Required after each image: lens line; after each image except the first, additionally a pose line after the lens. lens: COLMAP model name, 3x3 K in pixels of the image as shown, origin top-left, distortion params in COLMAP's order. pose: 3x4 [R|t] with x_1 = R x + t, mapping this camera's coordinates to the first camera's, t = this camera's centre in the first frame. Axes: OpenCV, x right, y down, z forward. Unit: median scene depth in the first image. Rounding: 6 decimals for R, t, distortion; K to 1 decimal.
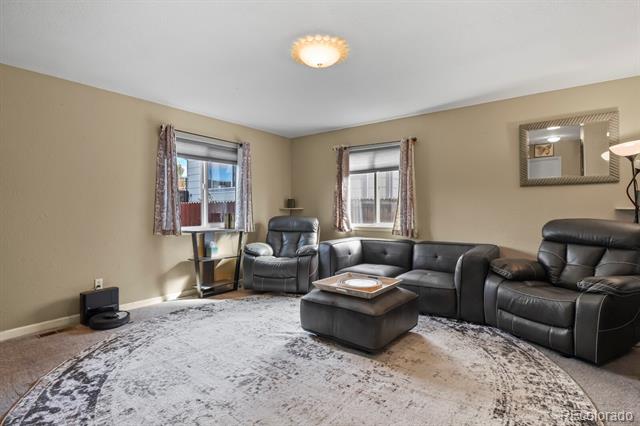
lens RADIAL K [[319.9, 0, 322.4], [0, 319.9, 210.3], [0, 0, 1]] dist [-0.003417, -0.001850]
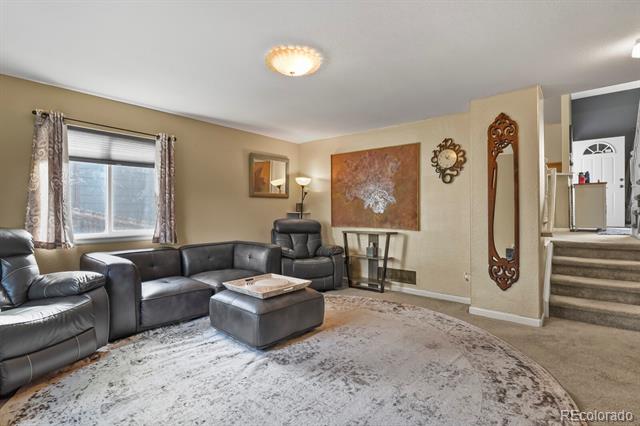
lens RADIAL K [[310.2, 0, 323.3], [0, 310.2, 210.8], [0, 0, 1]] dist [-0.004099, -0.004121]
pose [[0.060572, 0.007507, 0.998136, -1.006347], [0.003172, 0.999965, -0.007713, -0.003113], [-0.998159, 0.003634, 0.060546, 0.853006]]
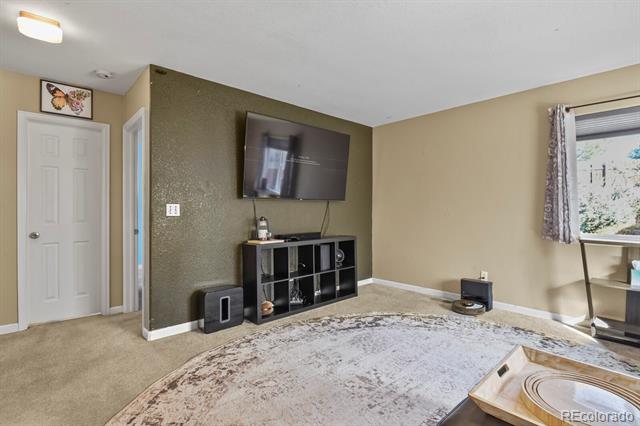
lens RADIAL K [[310.2, 0, 323.3], [0, 310.2, 210.8], [0, 0, 1]] dist [-0.004099, -0.004121]
pose [[-0.180057, 0.010208, -0.983603, 0.605937], [-0.003751, 0.999932, 0.011064, -0.008768], [0.983649, 0.005682, -0.180007, 0.843919]]
